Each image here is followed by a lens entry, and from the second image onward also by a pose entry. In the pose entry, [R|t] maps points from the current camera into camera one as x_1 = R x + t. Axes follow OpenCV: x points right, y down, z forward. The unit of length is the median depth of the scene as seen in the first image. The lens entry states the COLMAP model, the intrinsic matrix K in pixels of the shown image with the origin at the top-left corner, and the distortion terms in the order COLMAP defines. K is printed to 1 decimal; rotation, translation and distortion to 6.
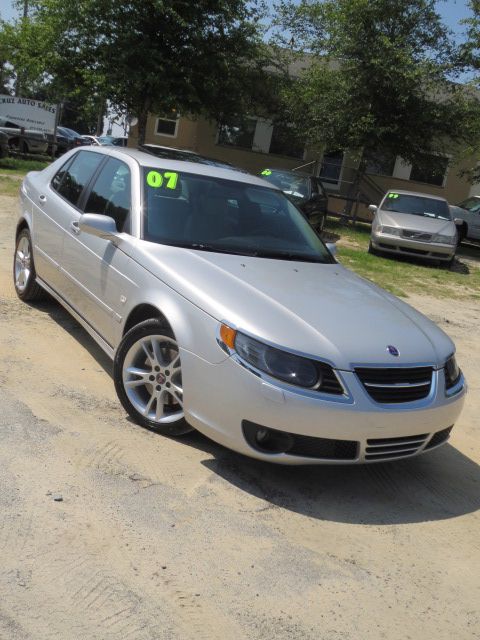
lens RADIAL K [[632.9, 0, 240.0], [0, 632.9, 320.0], [0, 0, 1]] dist [-0.016810, -0.018166]
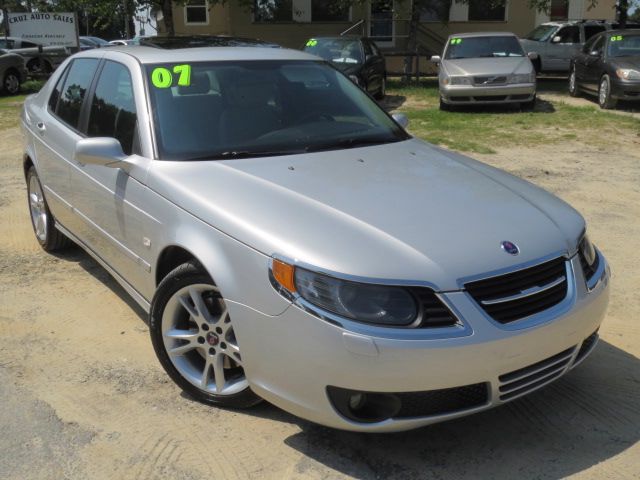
lens RADIAL K [[661.6, 0, 323.0], [0, 661.6, 238.2], [0, 0, 1]] dist [-0.011160, 0.000796]
pose [[0.981170, -0.193118, -0.003414, 0.026869], [0.193015, 0.979683, 0.054475, -0.037874], [-0.007176, -0.054108, 0.998509, 0.188726]]
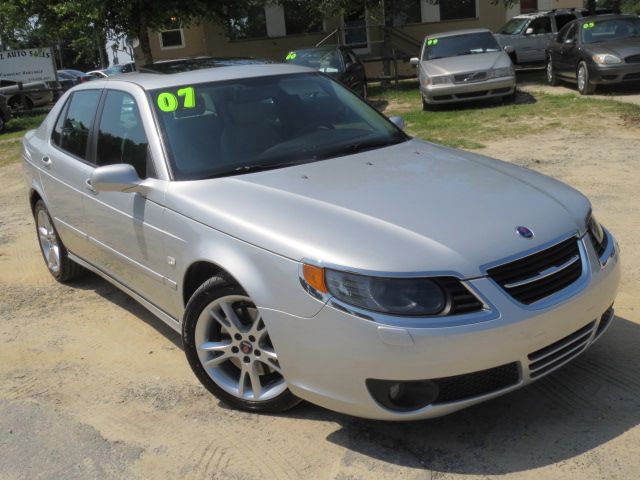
lens RADIAL K [[661.6, 0, 323.0], [0, 661.6, 238.2], [0, 0, 1]] dist [-0.011160, 0.000796]
pose [[0.958971, -0.283156, 0.014041, -0.006320], [0.282352, 0.958364, 0.042609, -0.039678], [-0.025522, -0.036896, 0.998993, 0.161512]]
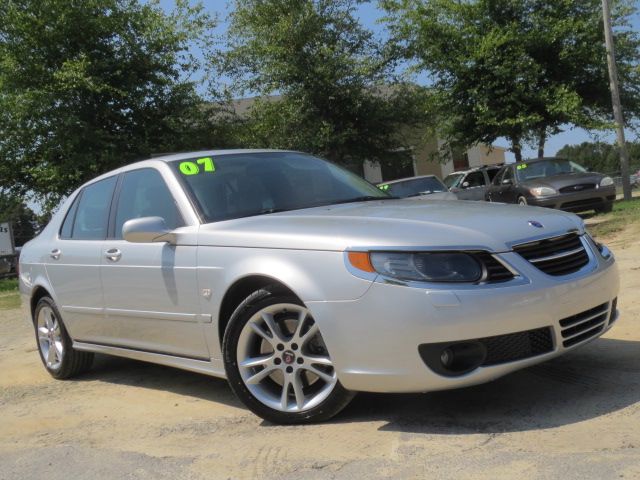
lens RADIAL K [[657.9, 0, 320.0], [0, 657.9, 240.0], [0, 0, 1]] dist [-0.021896, 0.003687]
pose [[0.934393, -0.316787, 0.162958, -0.156678], [0.343814, 0.921689, -0.179667, 0.105616], [-0.093281, 0.223907, 0.970136, 0.122583]]
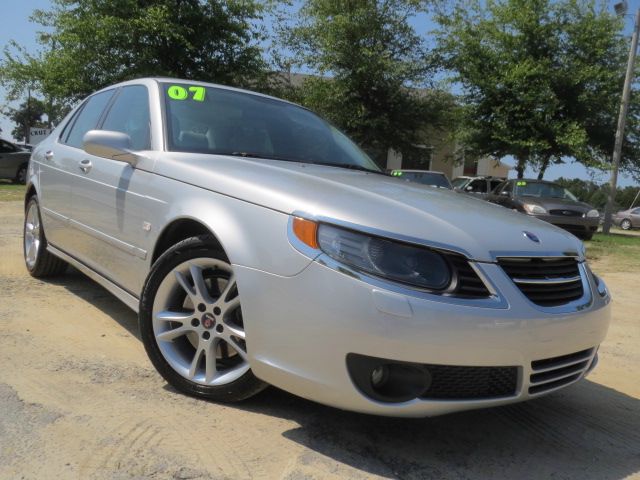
lens RADIAL K [[534.4, 0, 321.6], [0, 534.4, 240.6], [0, 0, 1]] dist [-0.010274, 0.003167]
pose [[0.987810, -0.102503, 0.117153, -0.054365], [0.116958, 0.985362, -0.124025, 0.081939], [-0.102725, 0.136216, 0.985339, 0.345673]]
